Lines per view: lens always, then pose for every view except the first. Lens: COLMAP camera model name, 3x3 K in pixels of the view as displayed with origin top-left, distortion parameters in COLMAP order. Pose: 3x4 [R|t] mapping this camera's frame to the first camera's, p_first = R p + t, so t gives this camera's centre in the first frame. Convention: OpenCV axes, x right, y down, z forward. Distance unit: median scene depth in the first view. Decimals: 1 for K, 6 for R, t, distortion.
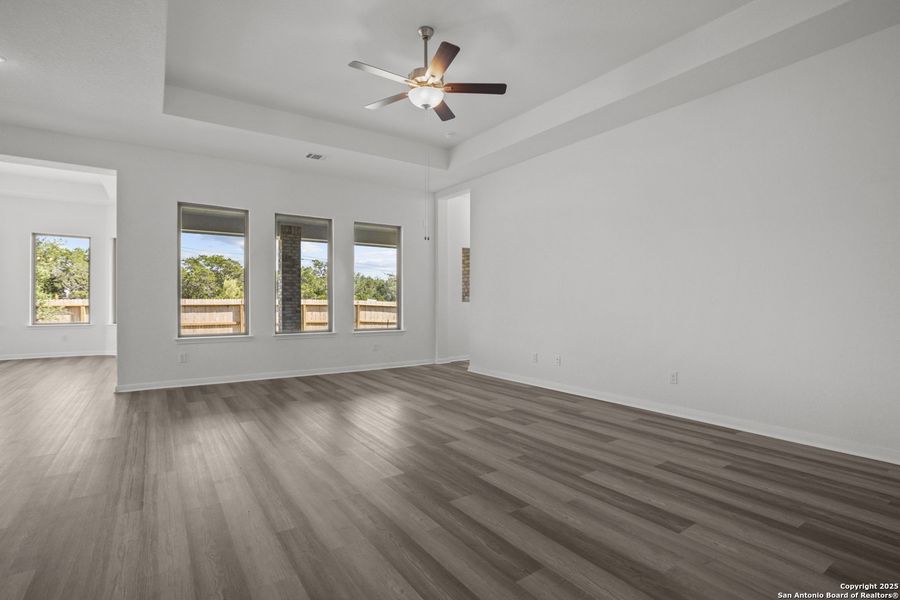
lens RADIAL K [[430.7, 0, 451.9], [0, 430.7, 304.2], [0, 0, 1]] dist [0.002276, 0.000811]
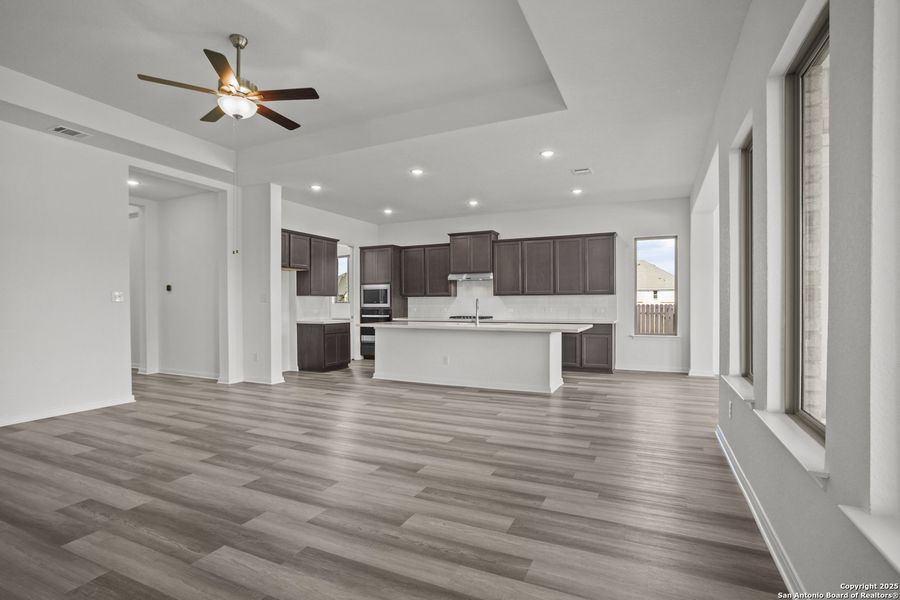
lens RADIAL K [[430.7, 0, 443.8], [0, 430.7, 308.6], [0, 0, 1]] dist [0.002276, 0.000811]
pose [[-0.871140, 0.007087, -0.490984, 0.014224], [0.005882, 0.999975, 0.003998, -0.020017], [0.491000, 0.000595, -0.871159, 2.030301]]
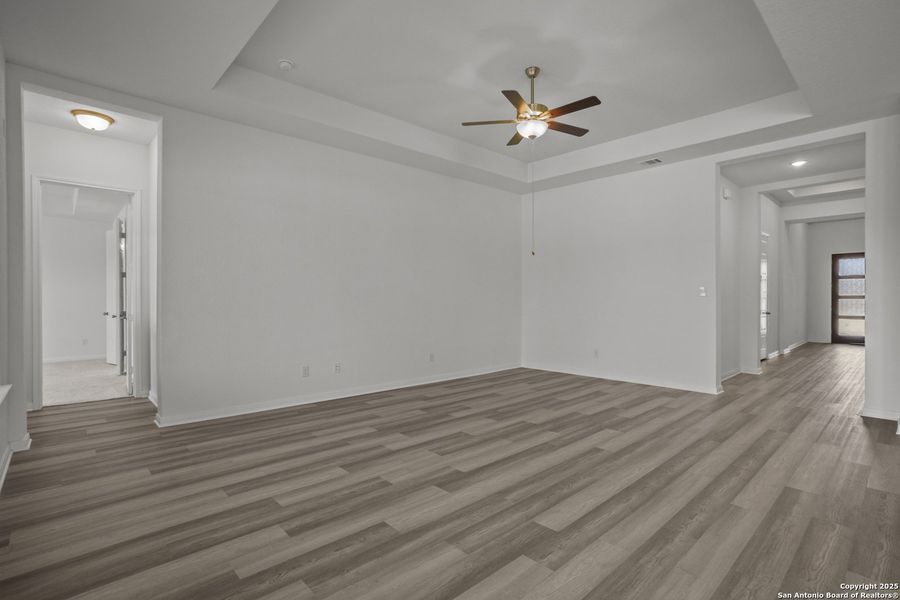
lens RADIAL K [[430.7, 0, 457.5], [0, 430.7, 301.4], [0, 0, 1]] dist [0.002276, 0.000811]
pose [[-0.150737, 0.003950, 0.988566, -1.131426], [0.001715, 0.999992, -0.003735, -0.019861], [-0.988572, 0.001133, -0.150743, 1.332869]]
